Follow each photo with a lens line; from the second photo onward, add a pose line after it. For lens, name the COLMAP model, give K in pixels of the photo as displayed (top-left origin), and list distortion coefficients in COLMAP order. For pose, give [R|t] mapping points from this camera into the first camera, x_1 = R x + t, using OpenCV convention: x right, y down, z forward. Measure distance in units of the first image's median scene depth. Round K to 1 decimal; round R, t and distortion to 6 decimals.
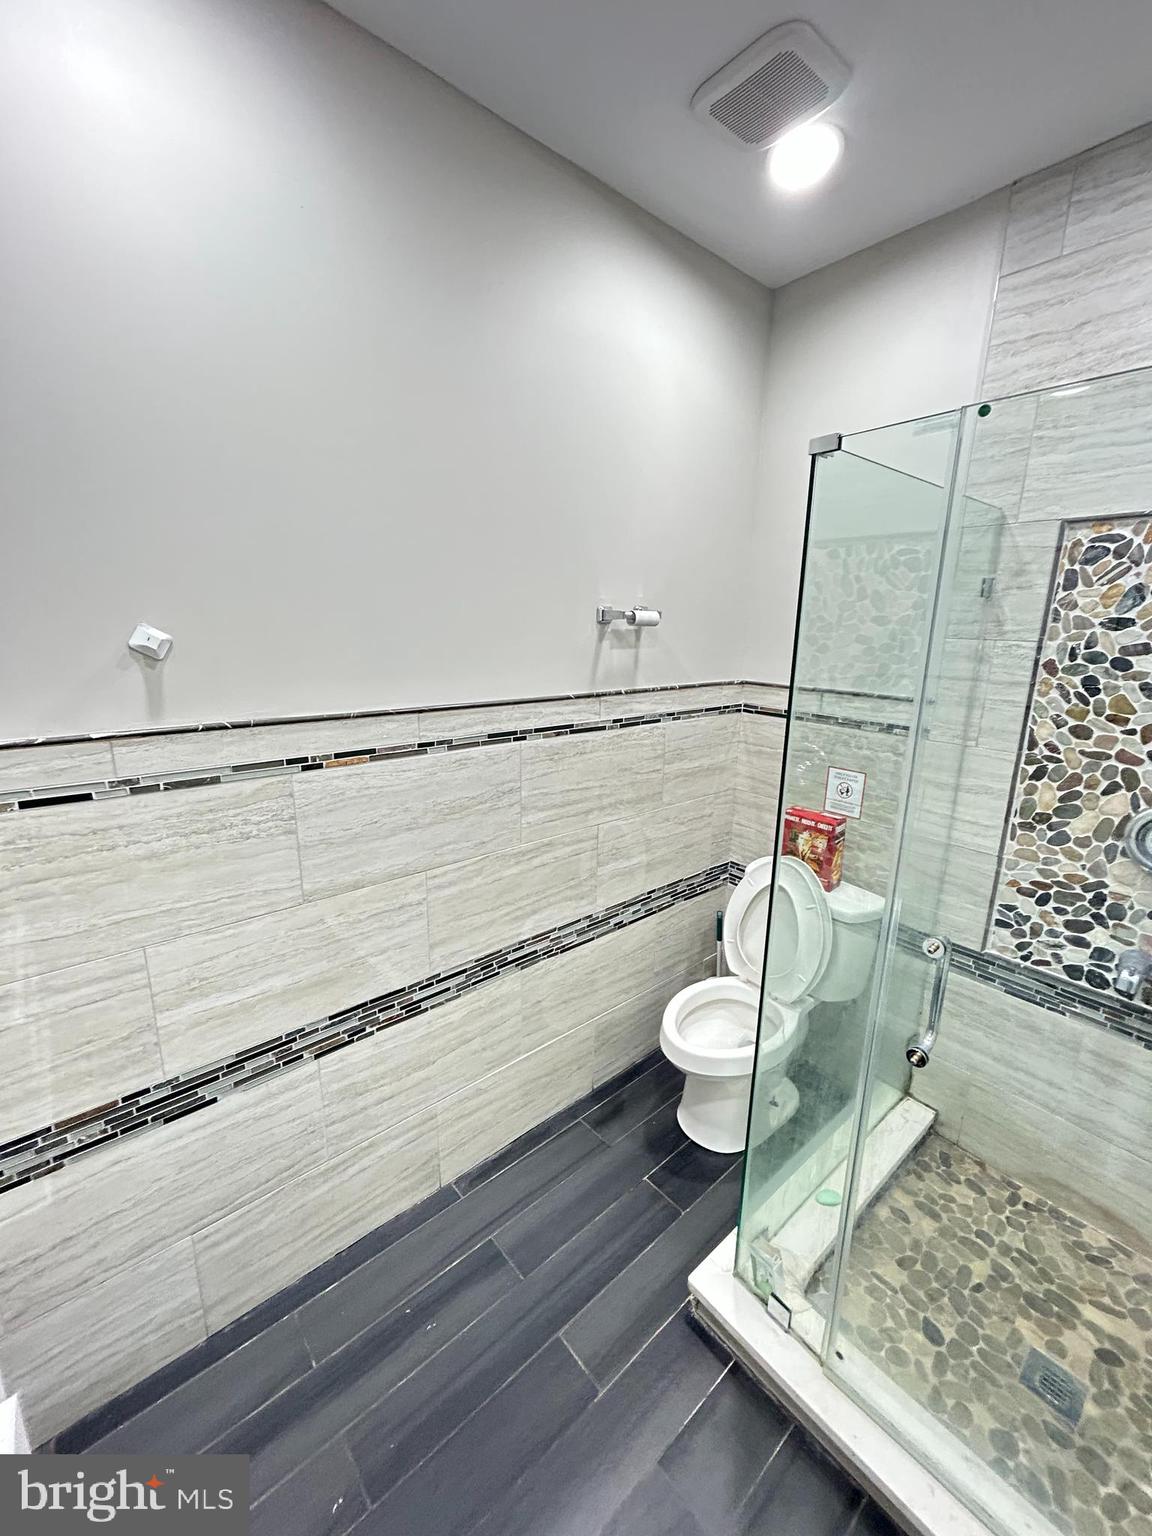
lens RADIAL K [[618.2, 0, 584.1], [0, 618.2, 771.9], [0, 0, 1]] dist [-0.000890, -0.000682]
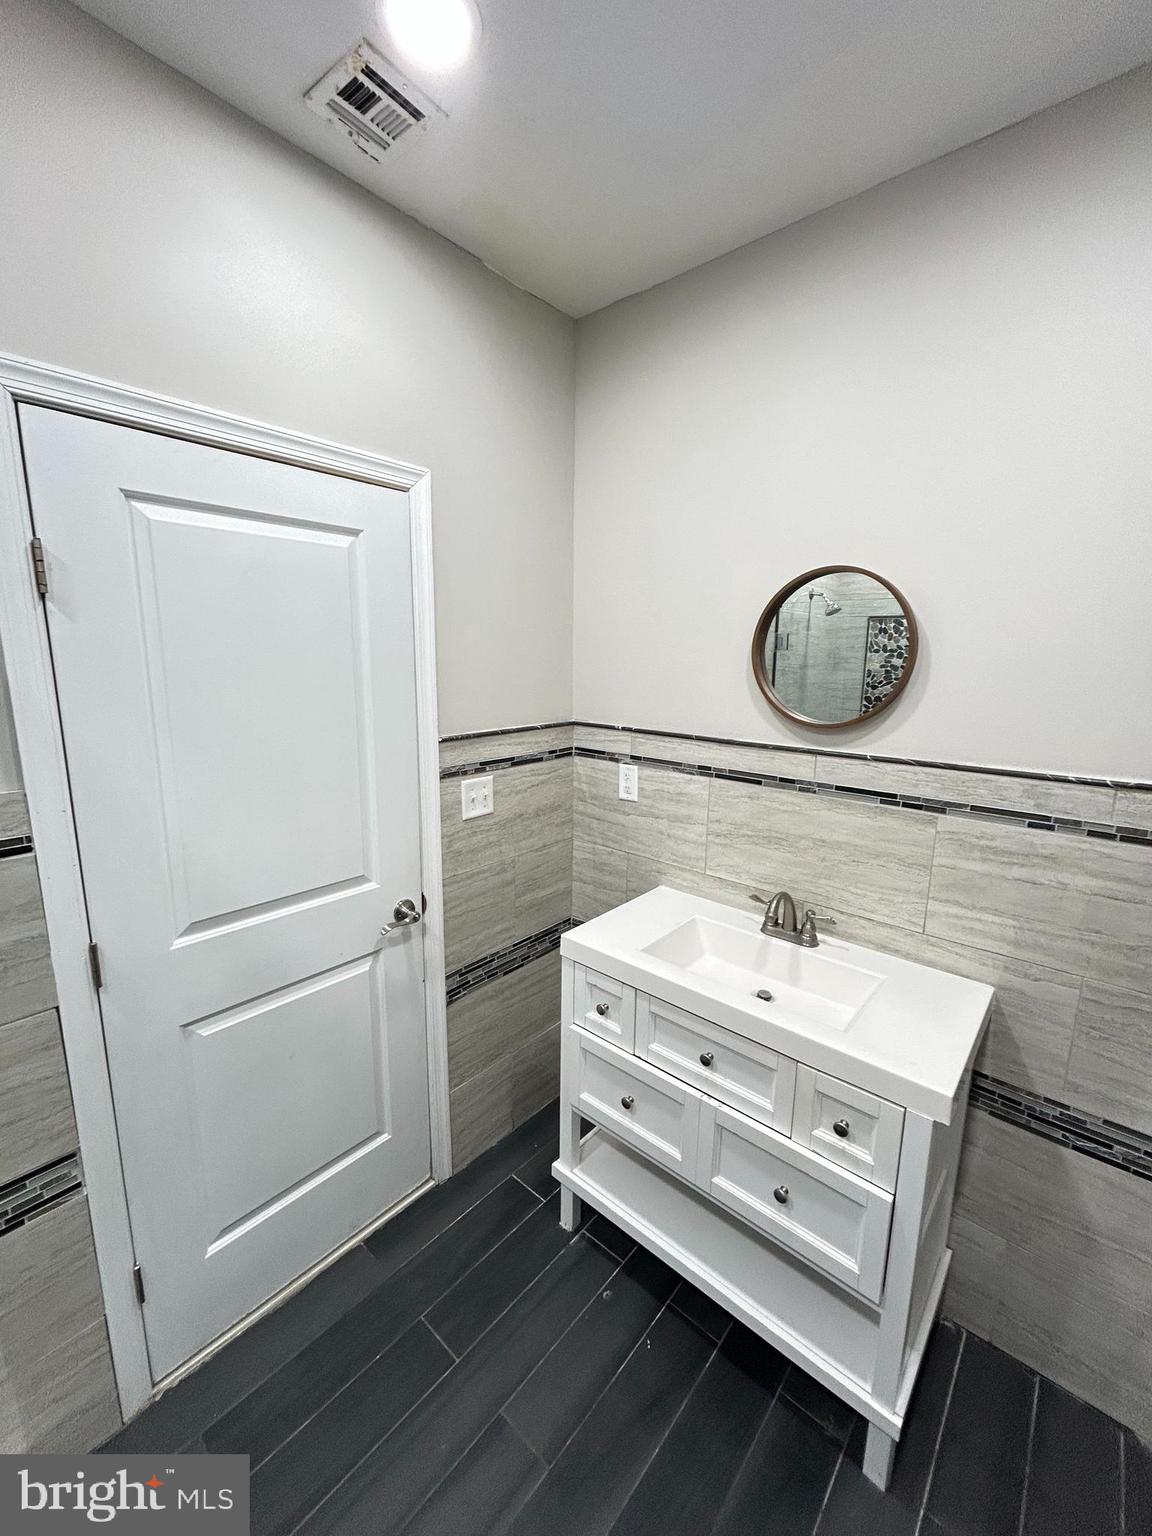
lens RADIAL K [[618.2, 0, 565.8], [0, 618.2, 768.0], [0, 0, 1]] dist [-0.000890, -0.000682]
pose [[0.987151, -0.037237, 0.155392, -0.310652], [0.047868, 0.996721, -0.065243, 0.059529], [-0.152453, 0.071843, 0.985696, -0.269258]]
